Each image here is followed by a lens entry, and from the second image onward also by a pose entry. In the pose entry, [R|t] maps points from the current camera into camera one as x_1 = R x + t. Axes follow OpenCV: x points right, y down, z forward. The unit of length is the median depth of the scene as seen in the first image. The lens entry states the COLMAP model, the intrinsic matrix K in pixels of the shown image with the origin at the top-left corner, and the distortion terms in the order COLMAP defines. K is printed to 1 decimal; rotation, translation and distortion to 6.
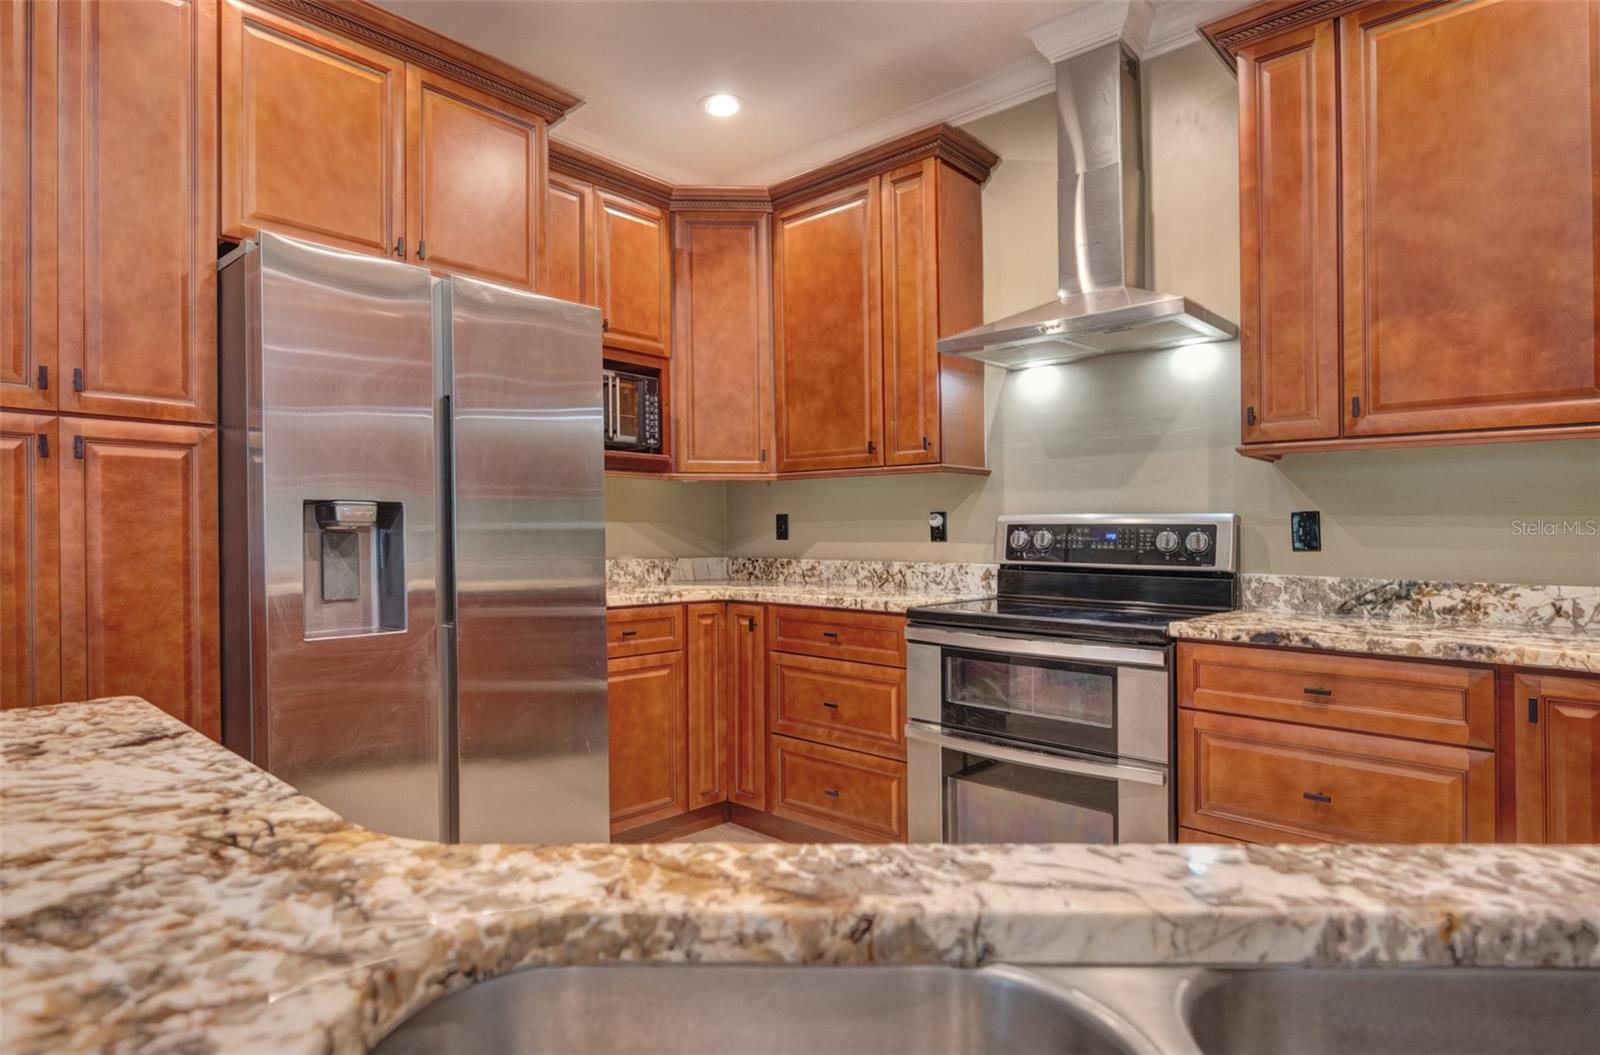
lens RADIAL K [[787.2, 0, 904.3], [0, 787.2, 508.3], [0, 0, 1]] dist [-0.004473, 0.000421]
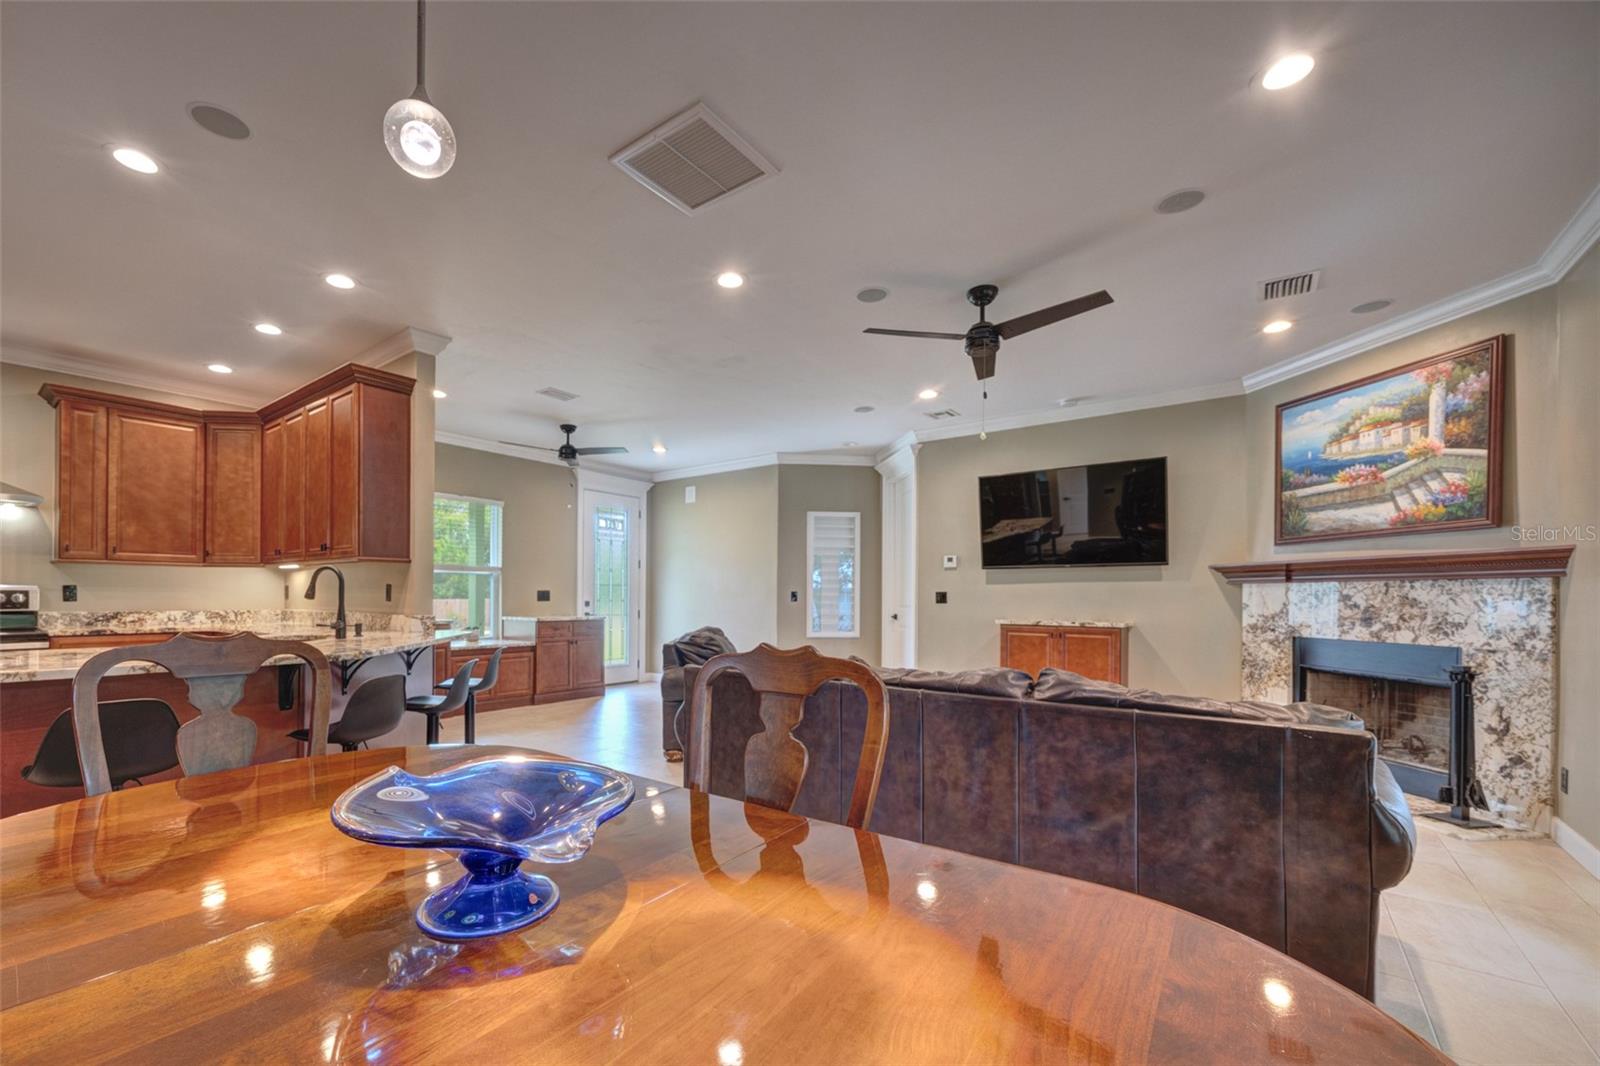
lens RADIAL K [[677.5, 0, 703.7], [0, 677.5, 592.4], [0, 0, 1]] dist [0.000166, 0.000752]
pose [[0.033383, 0.002796, 0.999439, -1.380903], [-0.029338, 0.999568, -0.001816, -0.024901], [-0.999012, -0.029261, 0.033450, -0.932021]]
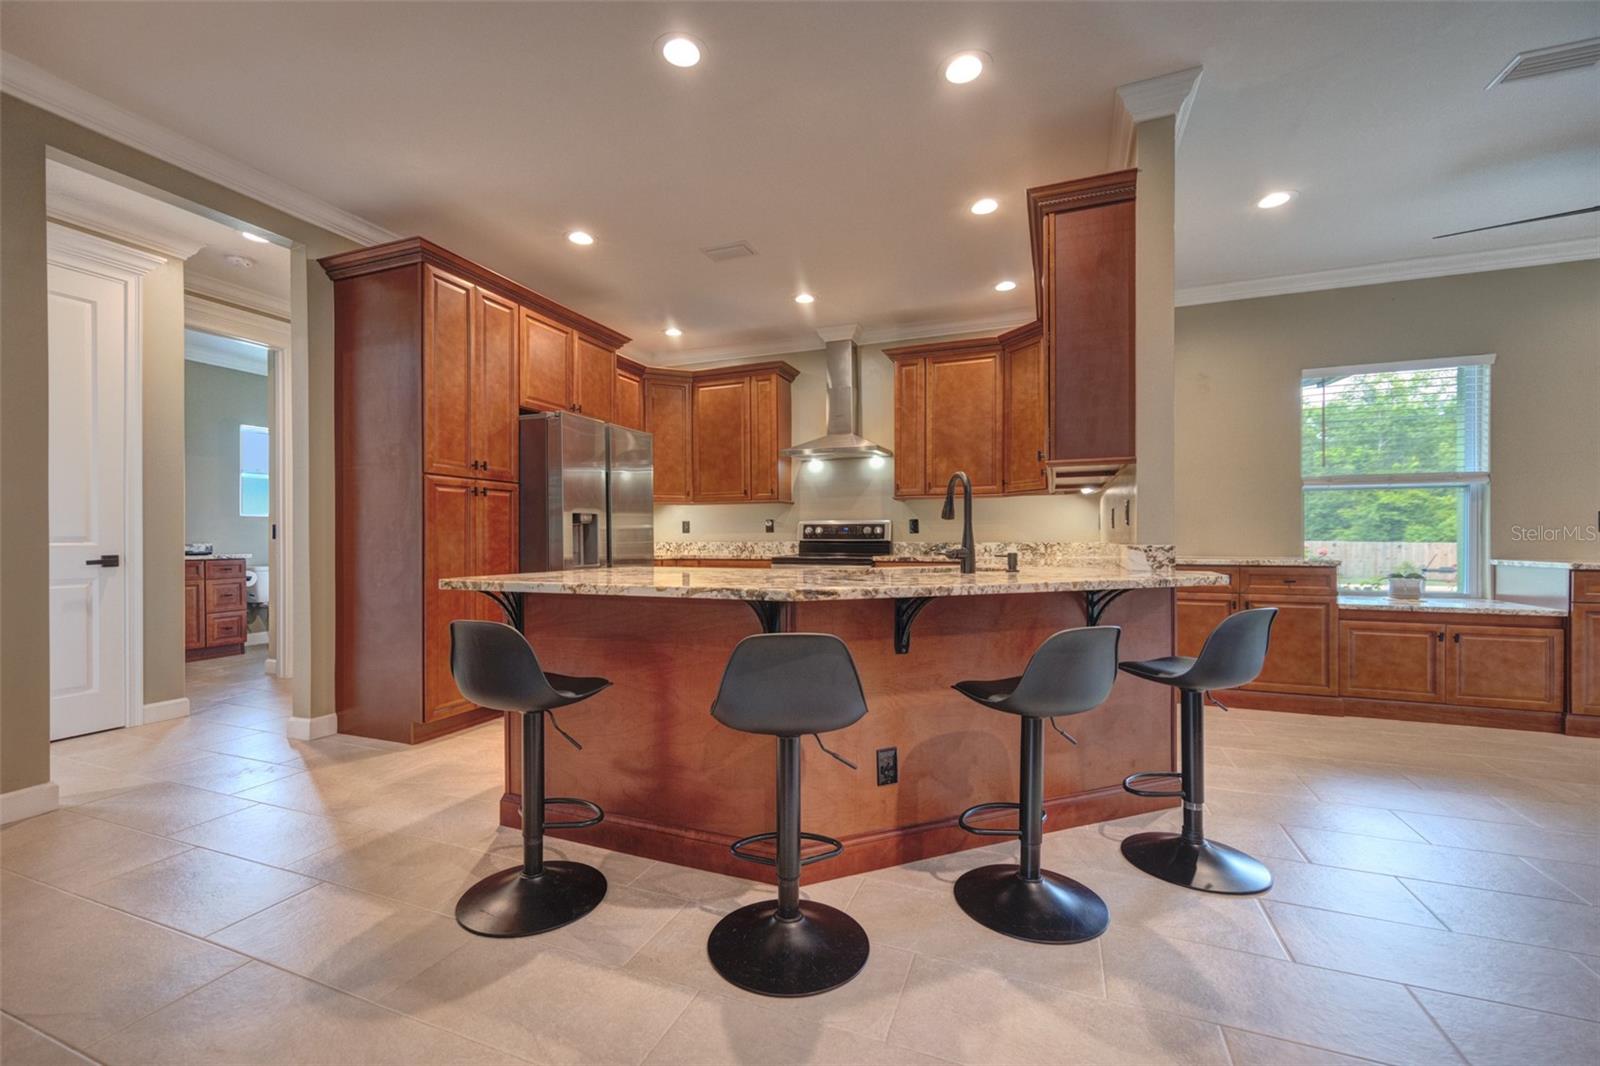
lens RADIAL K [[624.6, 0, 791.3], [0, 624.6, 540.5], [0, 0, 1]] dist [0.001346, 0.000151]
pose [[0.957942, -0.006125, 0.286896, -0.509893], [-0.001885, 0.999616, 0.027635, 0.017464], [-0.286955, -0.027014, 0.957563, -0.938820]]
